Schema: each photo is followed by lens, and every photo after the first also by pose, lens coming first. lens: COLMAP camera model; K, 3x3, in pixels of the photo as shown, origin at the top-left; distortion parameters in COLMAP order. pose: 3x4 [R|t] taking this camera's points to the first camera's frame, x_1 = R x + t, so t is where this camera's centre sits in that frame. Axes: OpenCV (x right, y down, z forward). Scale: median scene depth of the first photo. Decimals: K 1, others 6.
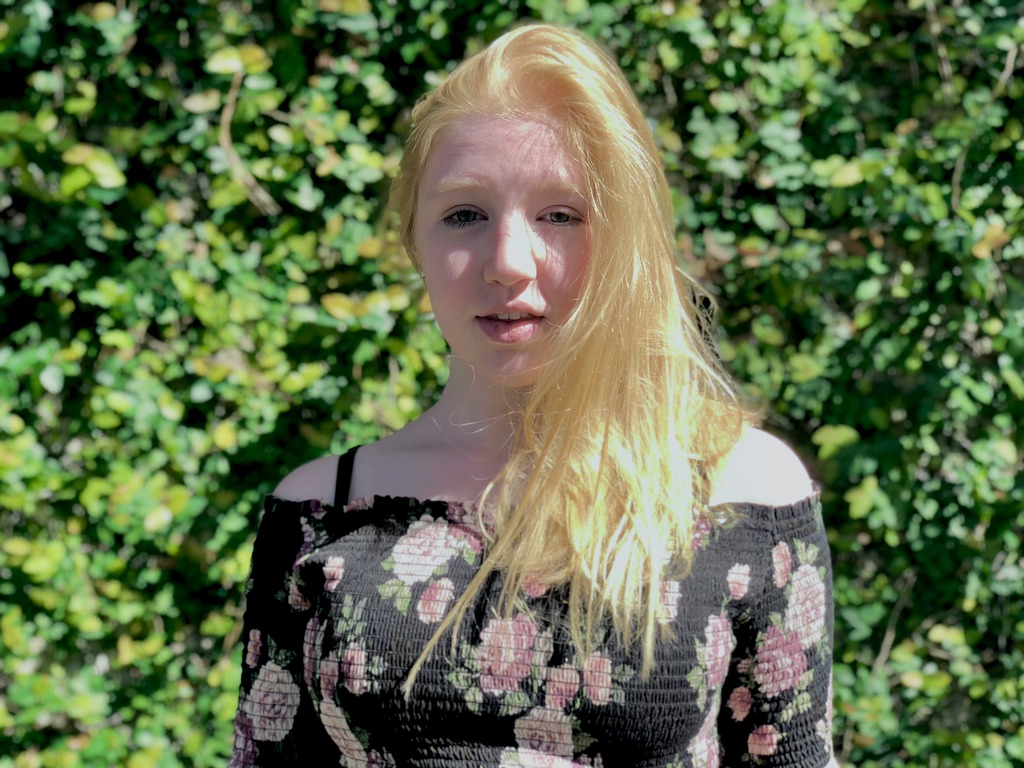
lens RADIAL K [[1529.6, 0, 501.3], [0, 1529.6, 394.1], [0, 0, 1]] dist [-0.001219, 0.000000]
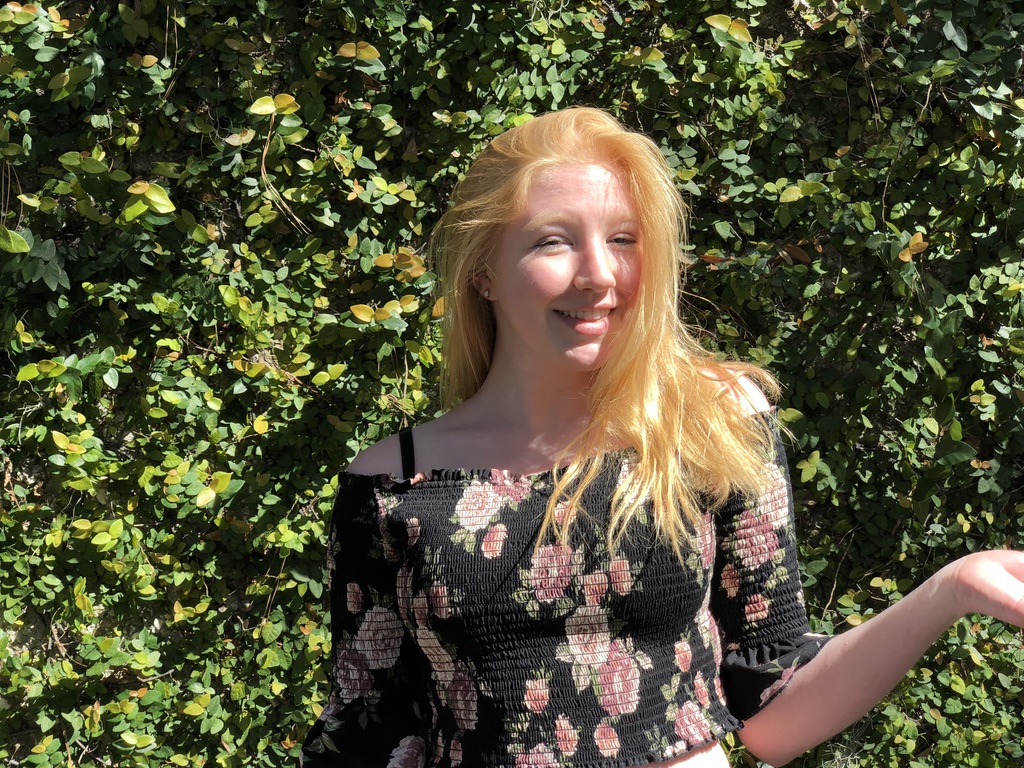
lens RADIAL K [[1529.6, 0, 482.8], [0, 1529.6, 394.6], [0, 0, 1]] dist [-0.001219, 0.000000]
pose [[0.999658, -0.018208, 0.018767, -0.035177], [0.018005, 0.999778, 0.010916, -0.005481], [-0.018962, -0.010575, 0.999764, -0.164841]]
